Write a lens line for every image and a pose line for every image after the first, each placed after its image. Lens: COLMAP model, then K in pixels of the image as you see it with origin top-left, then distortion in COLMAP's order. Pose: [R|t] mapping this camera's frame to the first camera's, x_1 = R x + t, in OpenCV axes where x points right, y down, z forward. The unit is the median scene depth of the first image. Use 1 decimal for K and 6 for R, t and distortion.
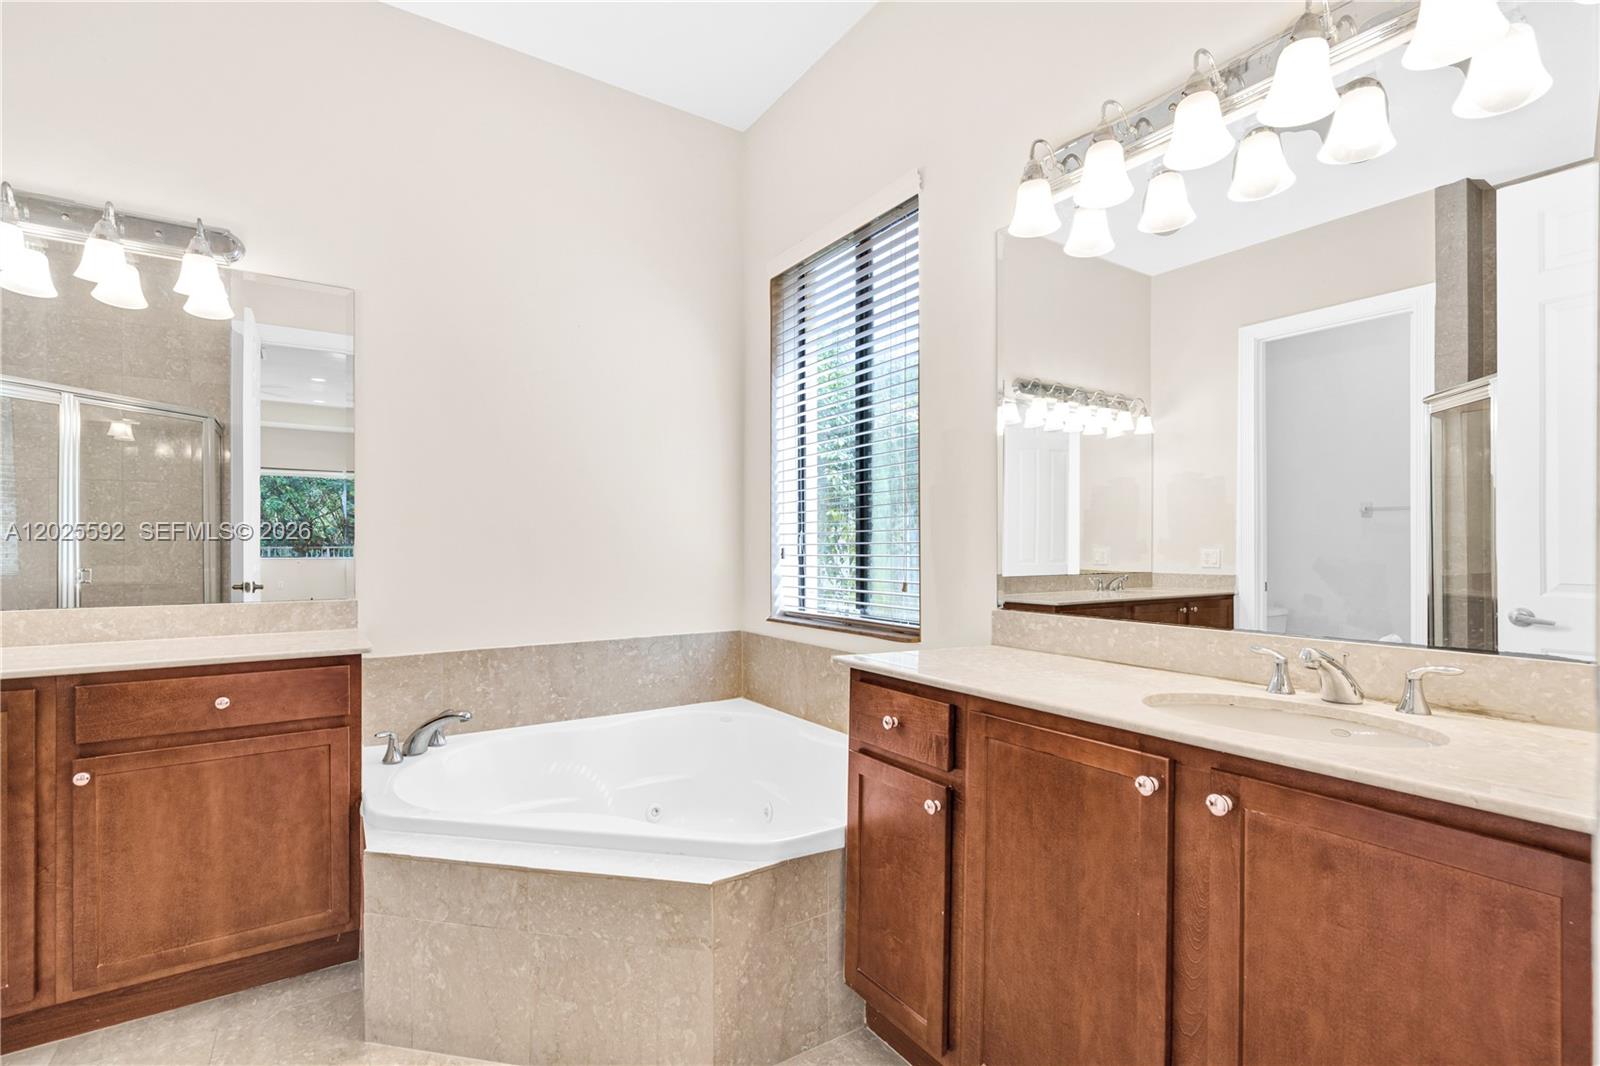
lens RADIAL K [[725.0, 0, 799.4], [0, 725.0, 540.7], [0, 0, 1]] dist [-0.002466, -0.000414]
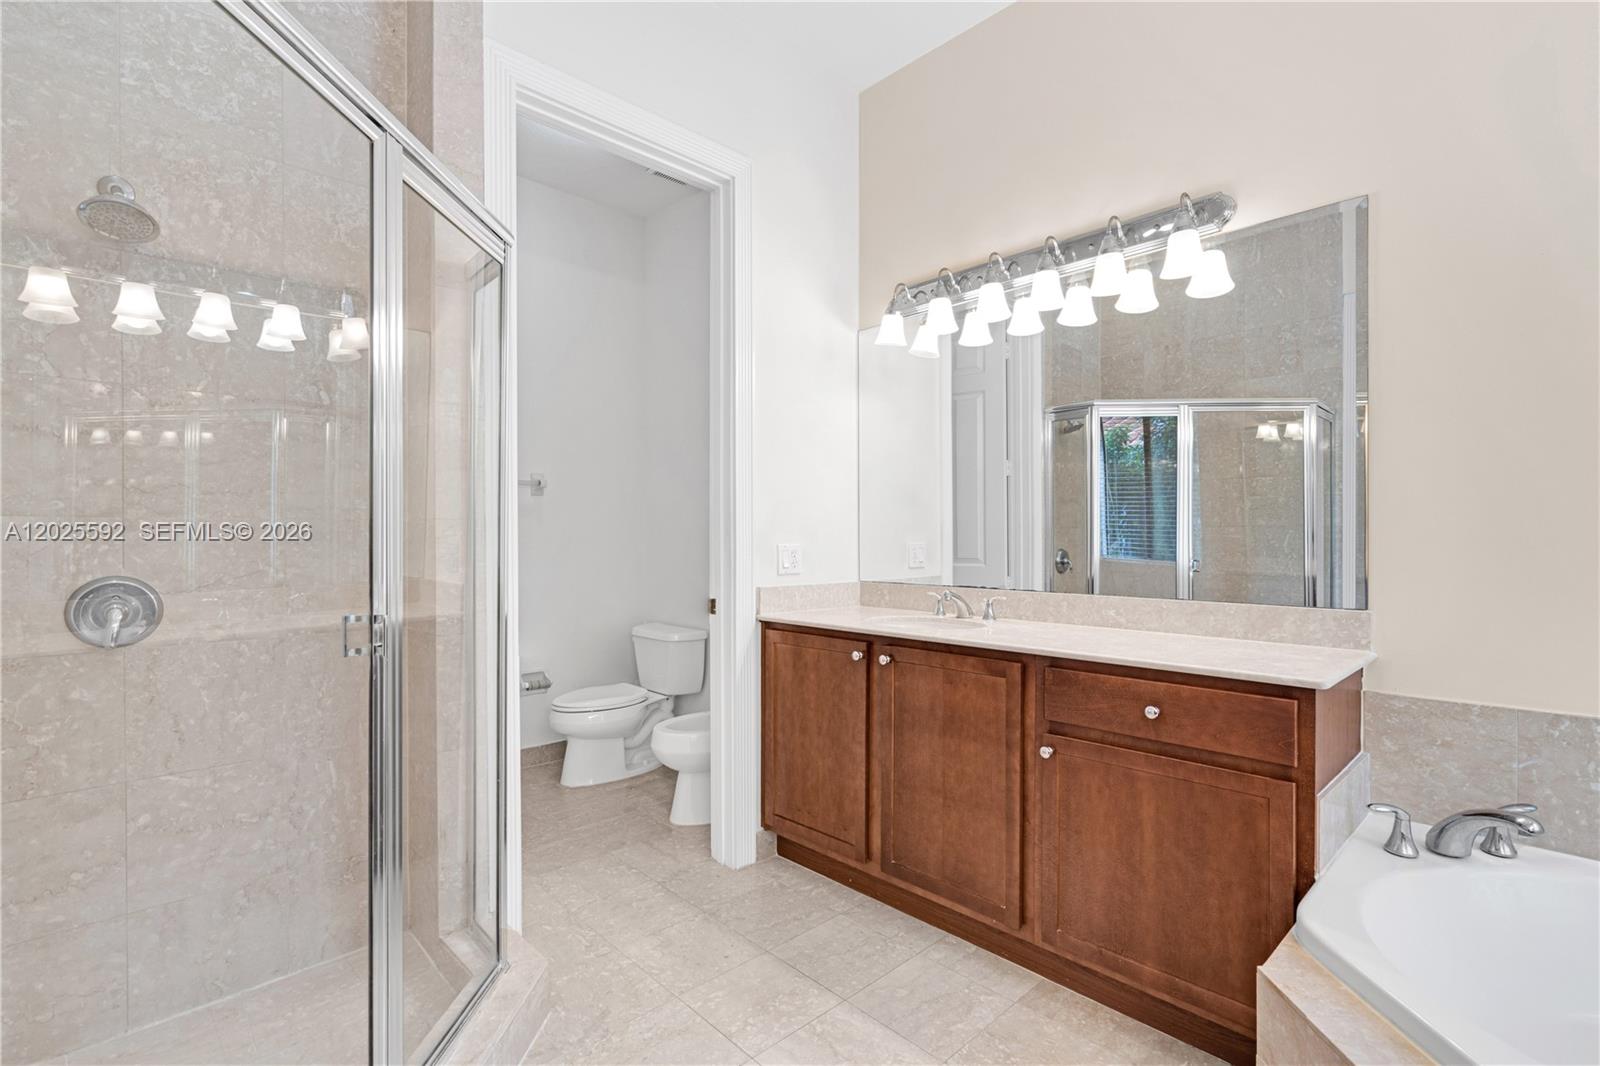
lens RADIAL K [[725.0, 0, 799.4], [0, 725.0, 540.7], [0, 0, 1]] dist [-0.002466, -0.000414]
pose [[0.176245, 0.003412, -0.984340, 0.017911], [0.006834, 0.999966, 0.004690, 0.001488], [0.984323, -0.007554, 0.176216, 0.383452]]
